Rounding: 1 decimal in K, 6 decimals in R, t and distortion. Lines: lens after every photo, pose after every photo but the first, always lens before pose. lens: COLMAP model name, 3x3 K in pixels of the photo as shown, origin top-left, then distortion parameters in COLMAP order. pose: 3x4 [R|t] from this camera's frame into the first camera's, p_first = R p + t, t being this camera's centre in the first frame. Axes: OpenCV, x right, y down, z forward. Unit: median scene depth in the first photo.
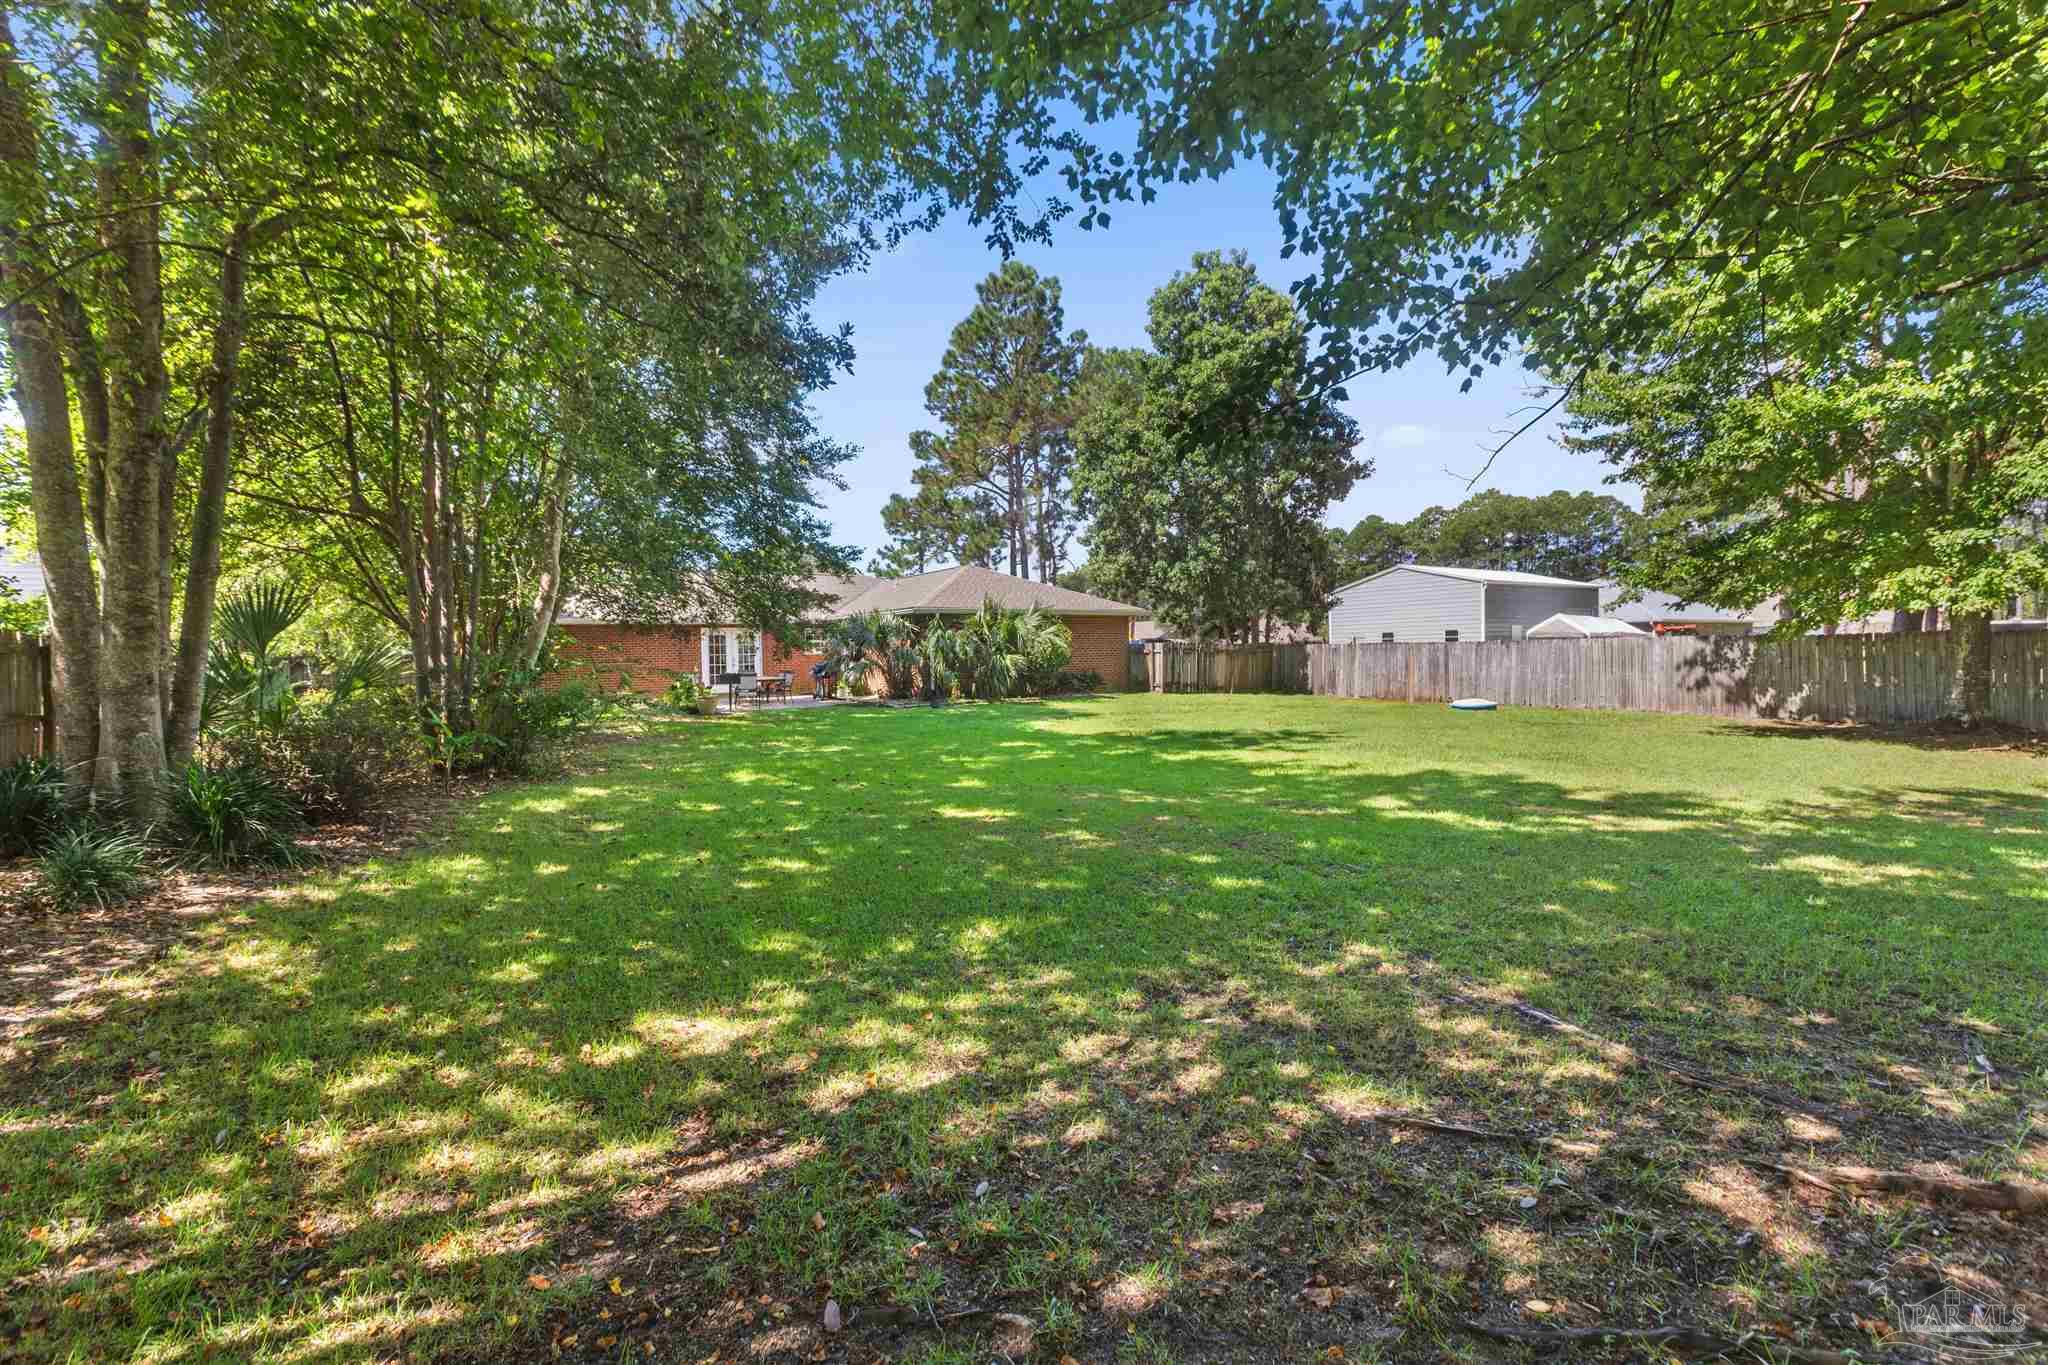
lens RADIAL K [[909.3, 0, 1023.7], [0, 909.3, 674.2], [0, 0, 1]] dist [0.004632, -0.001044]
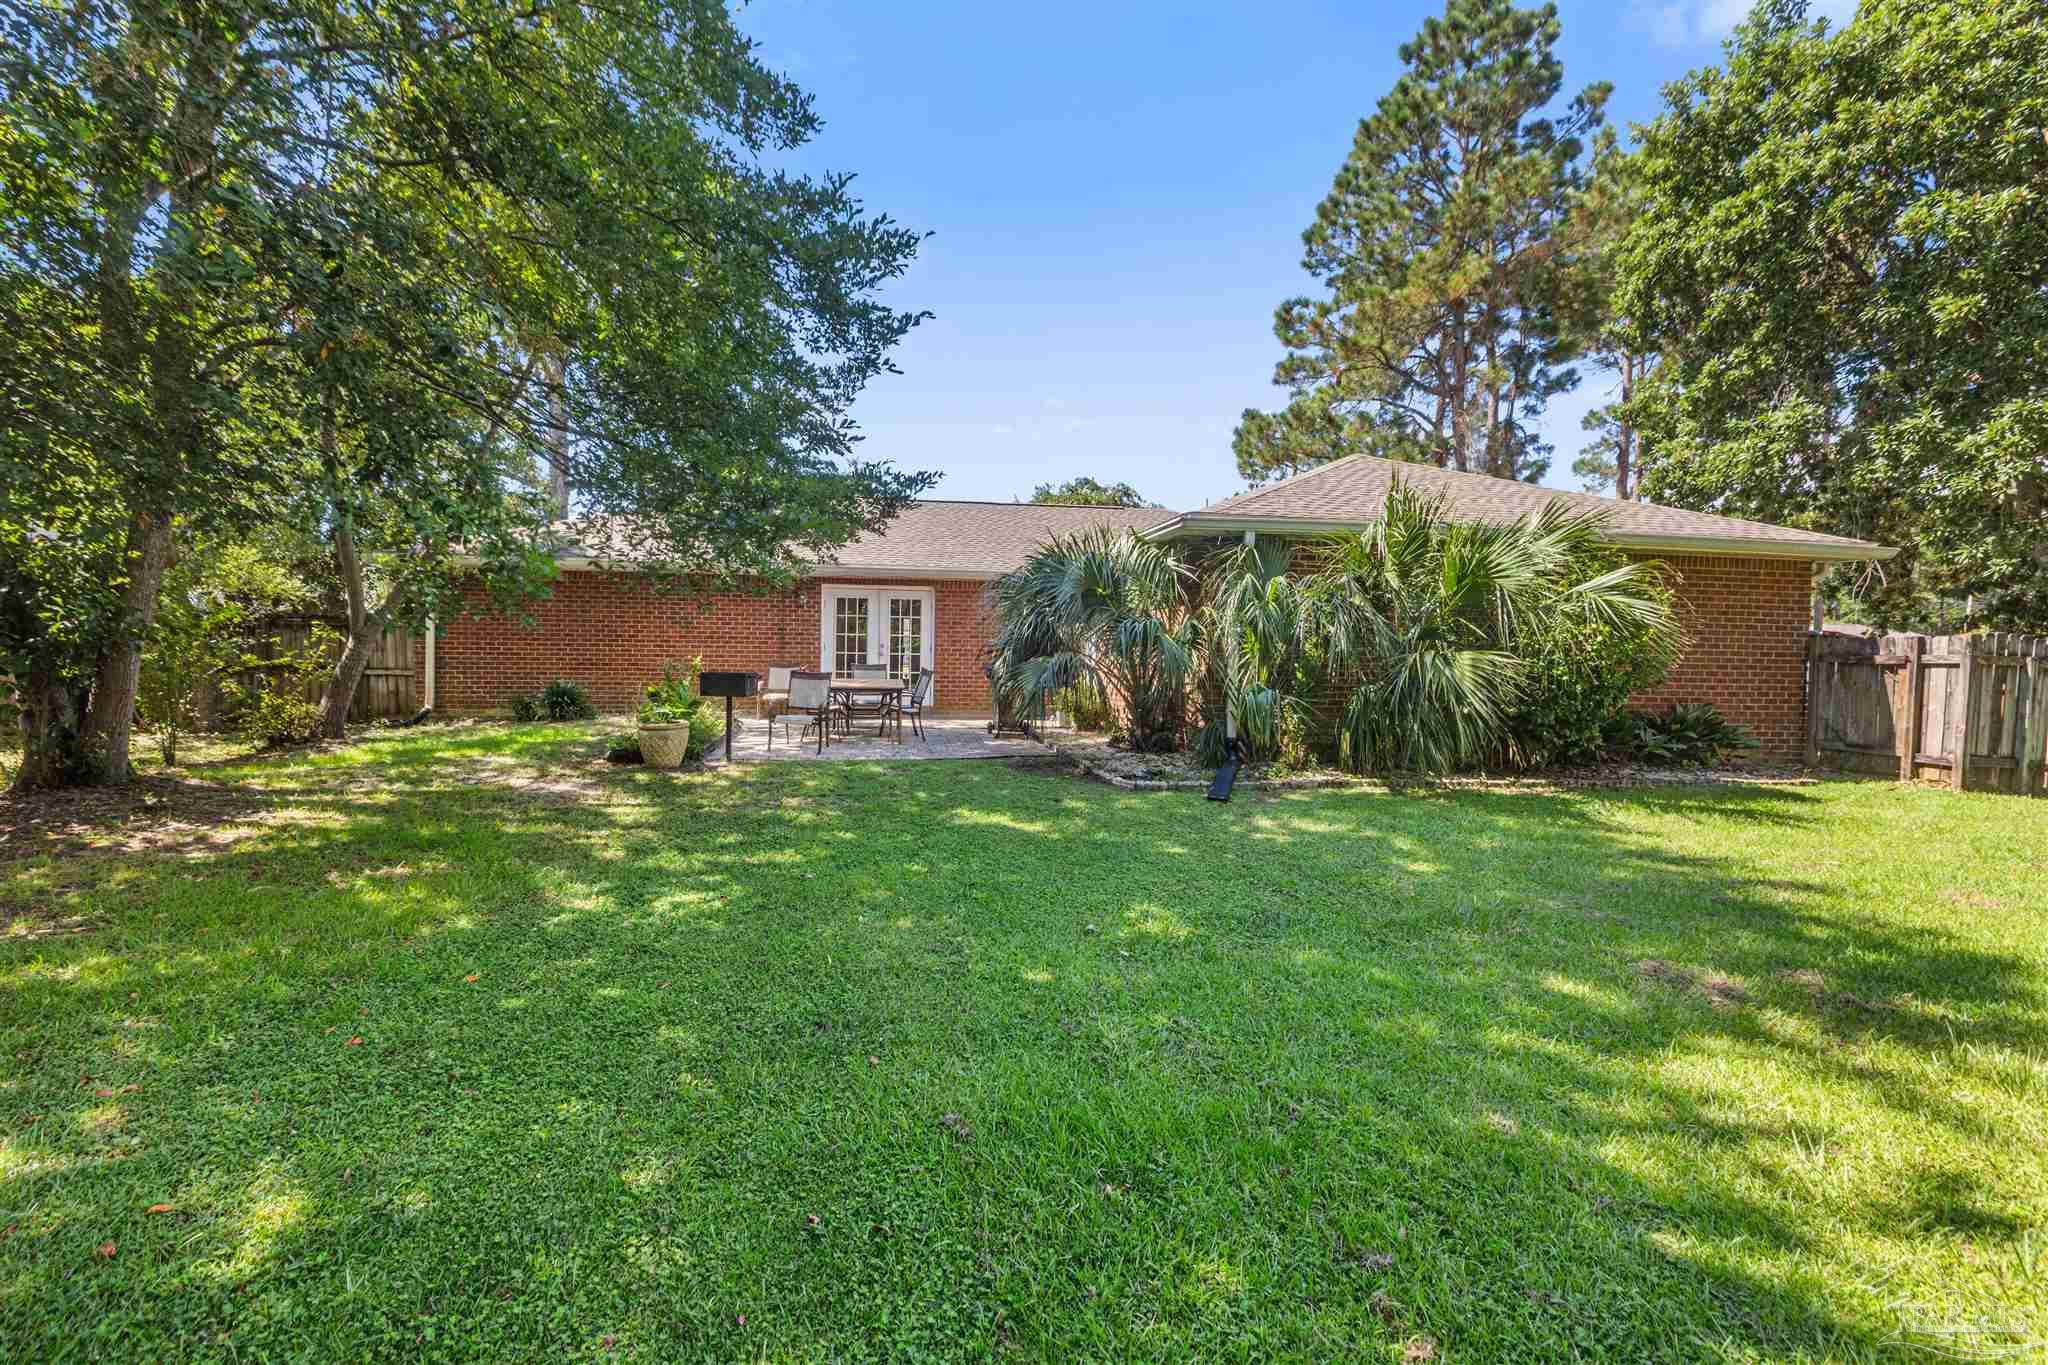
lens RADIAL K [[909.3, 0, 1025.0], [0, 909.3, 676.9], [0, 0, 1]] dist [0.004632, -0.001044]
pose [[0.913264, 0.047447, -0.404596, -0.026220], [-0.046610, 0.998842, 0.011924, -0.008230], [0.404693, 0.007969, 0.914418, 0.607714]]
